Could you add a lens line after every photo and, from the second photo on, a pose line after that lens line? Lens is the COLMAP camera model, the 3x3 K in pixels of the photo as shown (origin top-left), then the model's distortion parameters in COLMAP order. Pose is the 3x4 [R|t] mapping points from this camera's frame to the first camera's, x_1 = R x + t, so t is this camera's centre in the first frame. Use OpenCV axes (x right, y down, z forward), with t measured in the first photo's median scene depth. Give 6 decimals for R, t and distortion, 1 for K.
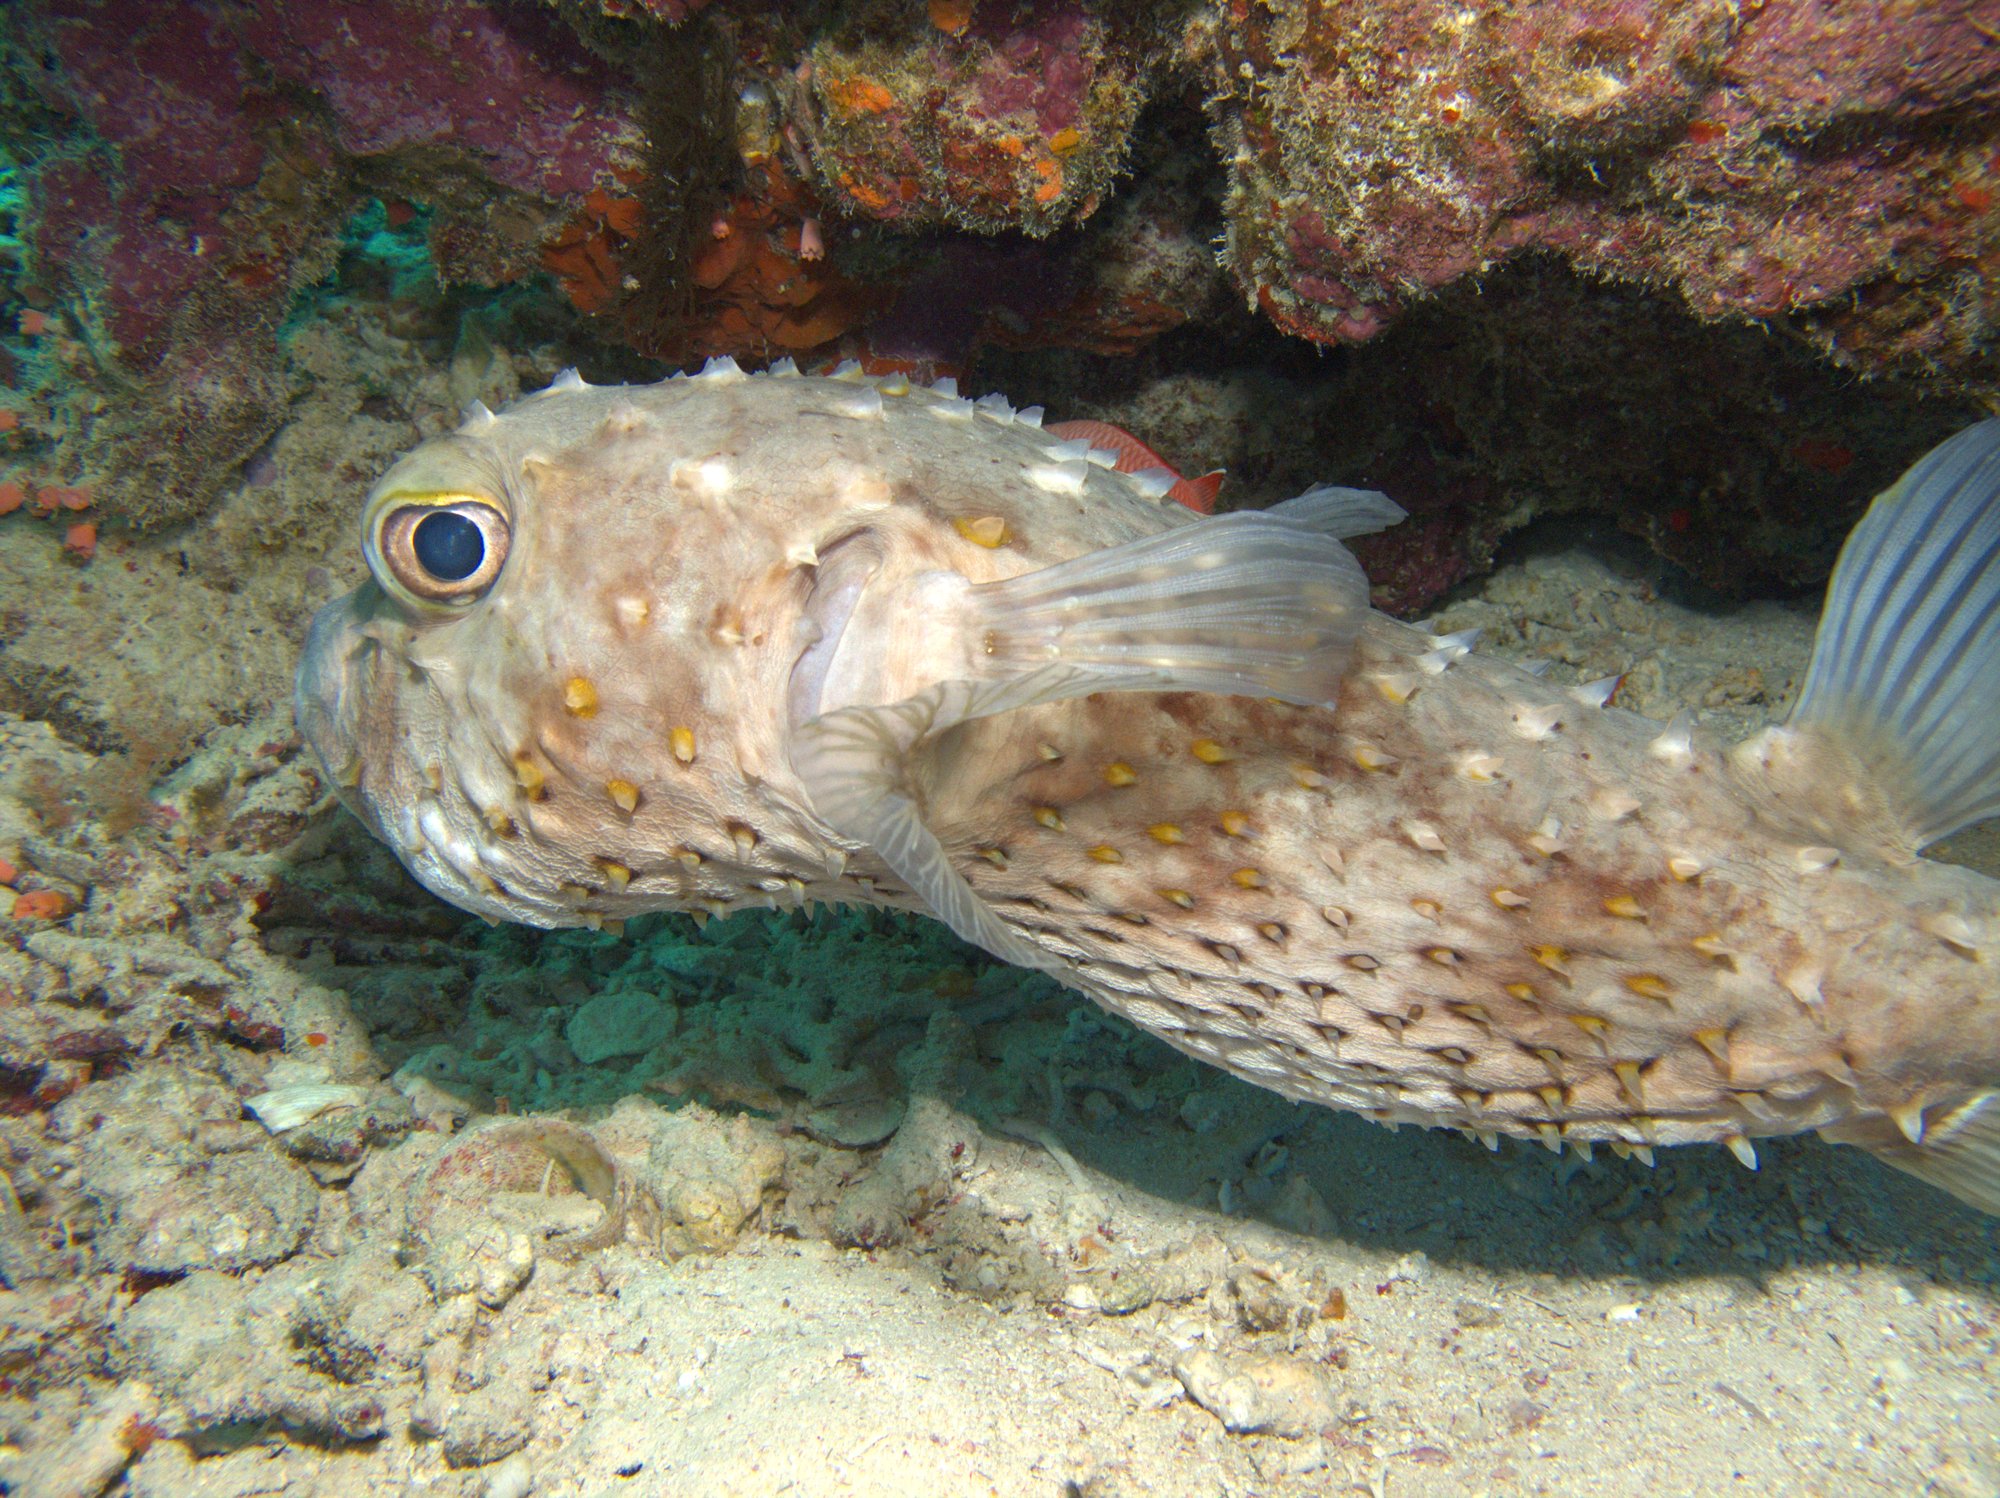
lens RADIAL K [[2323.5, 0, 1007.3], [0, 2323.5, 727.1], [0, 0, 1]] dist [0.097118, 0.364975]
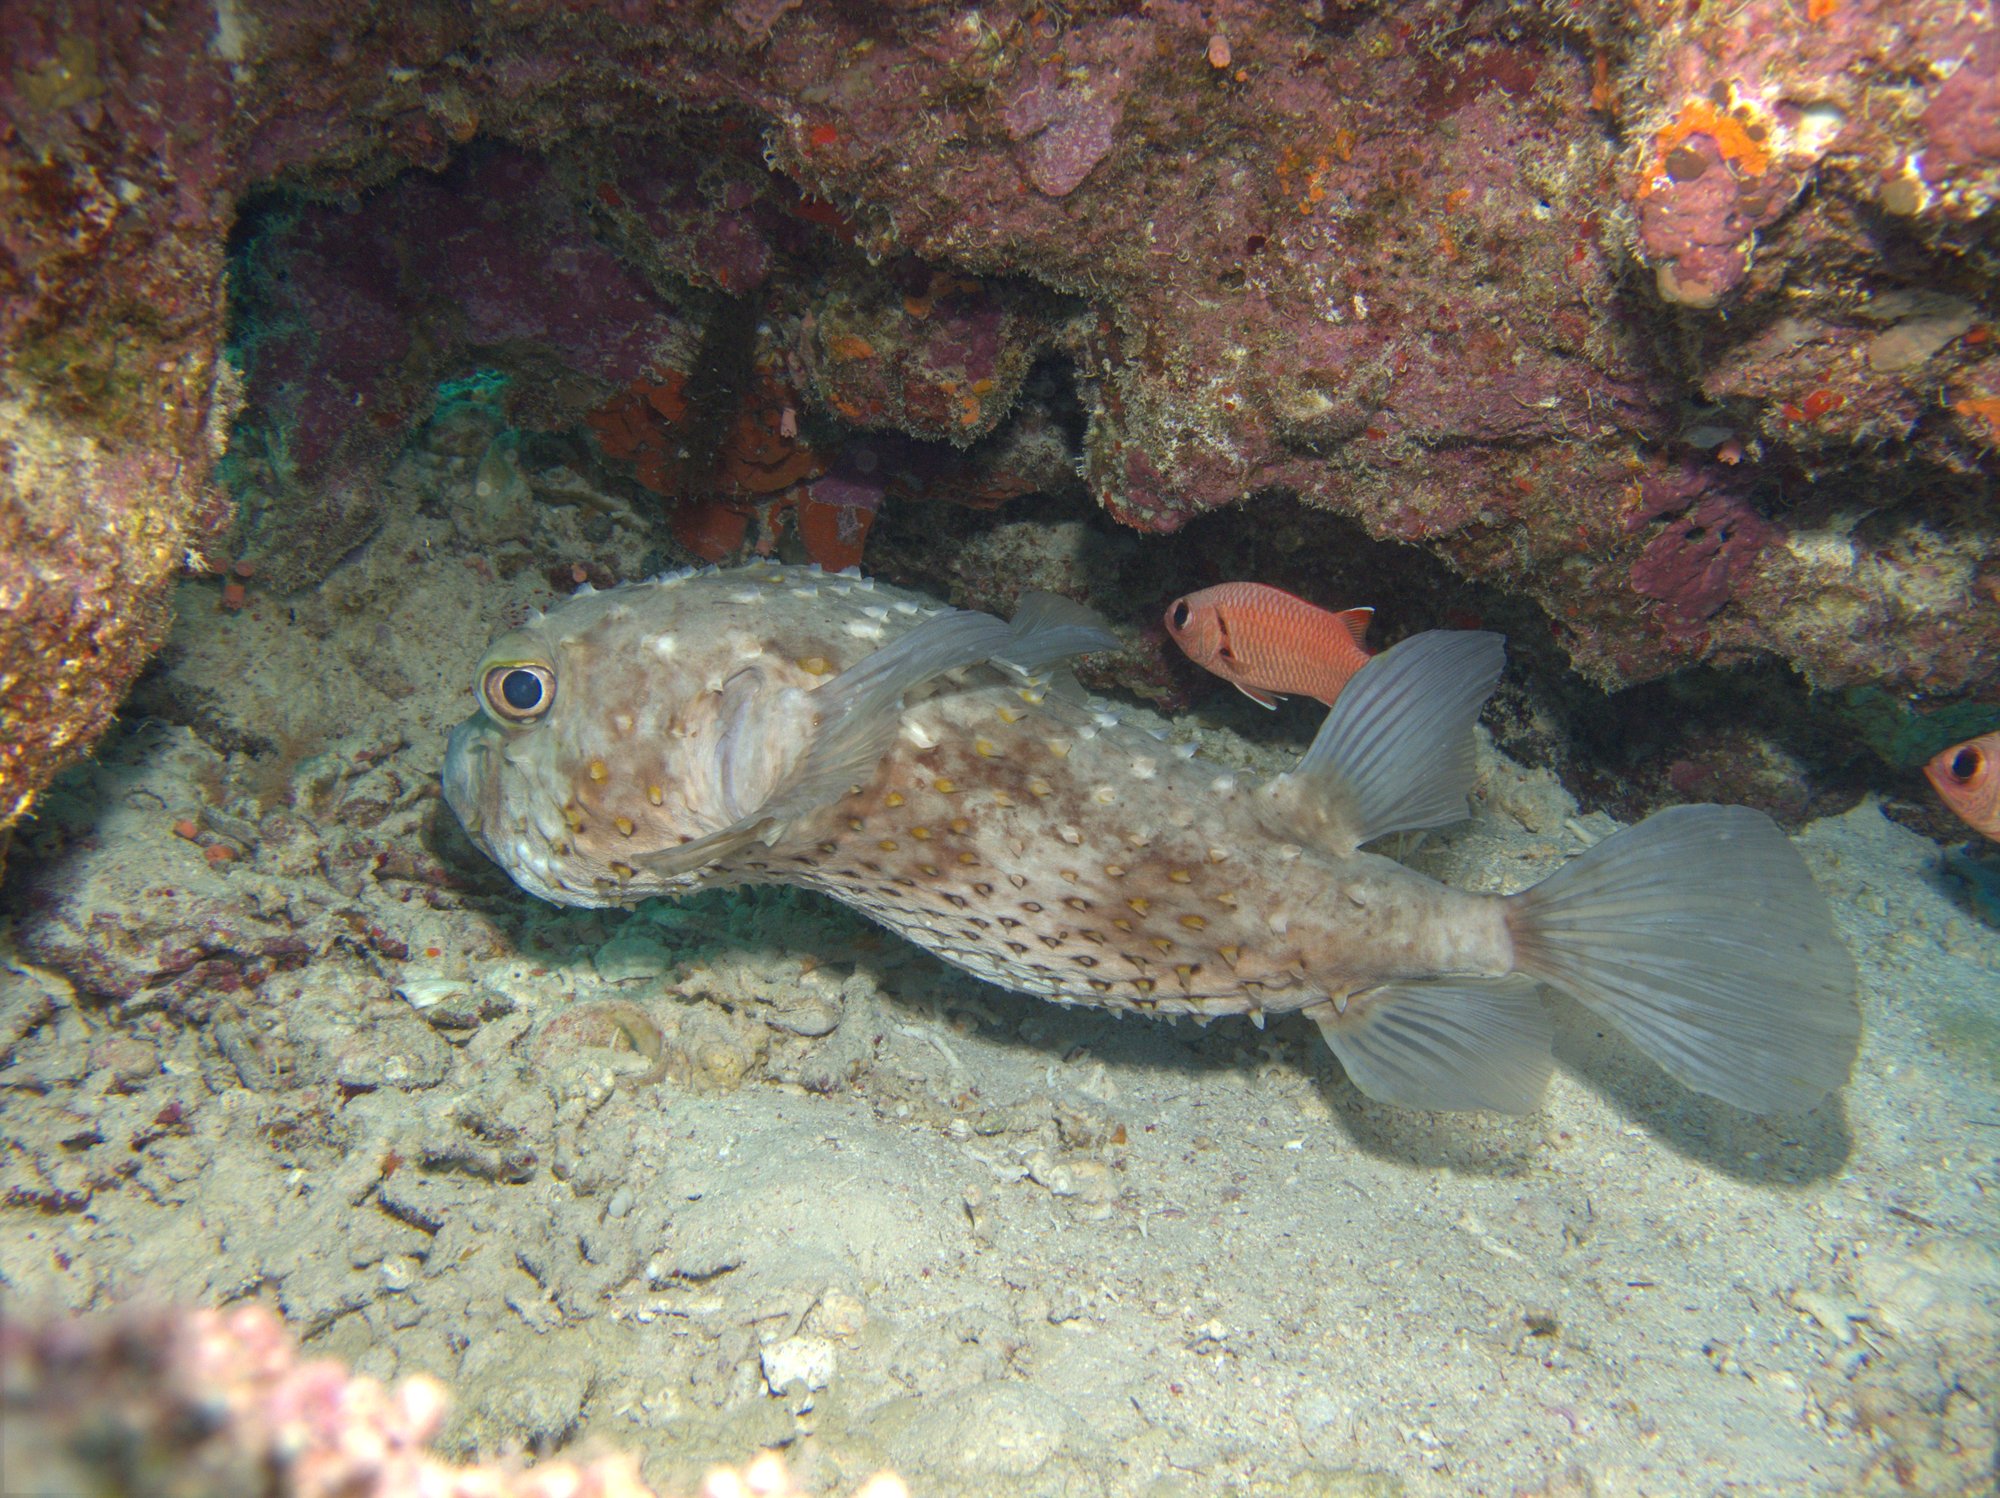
lens RADIAL K [[2323.5, 0, 1007.3], [0, 2323.5, 727.1], [0, 0, 1]] dist [0.097118, 0.364975]
pose [[0.992361, 0.061409, 0.106994, -0.117402], [-0.057393, 0.997541, -0.040228, 0.035352], [-0.109201, 0.033780, 0.993446, -0.550419]]
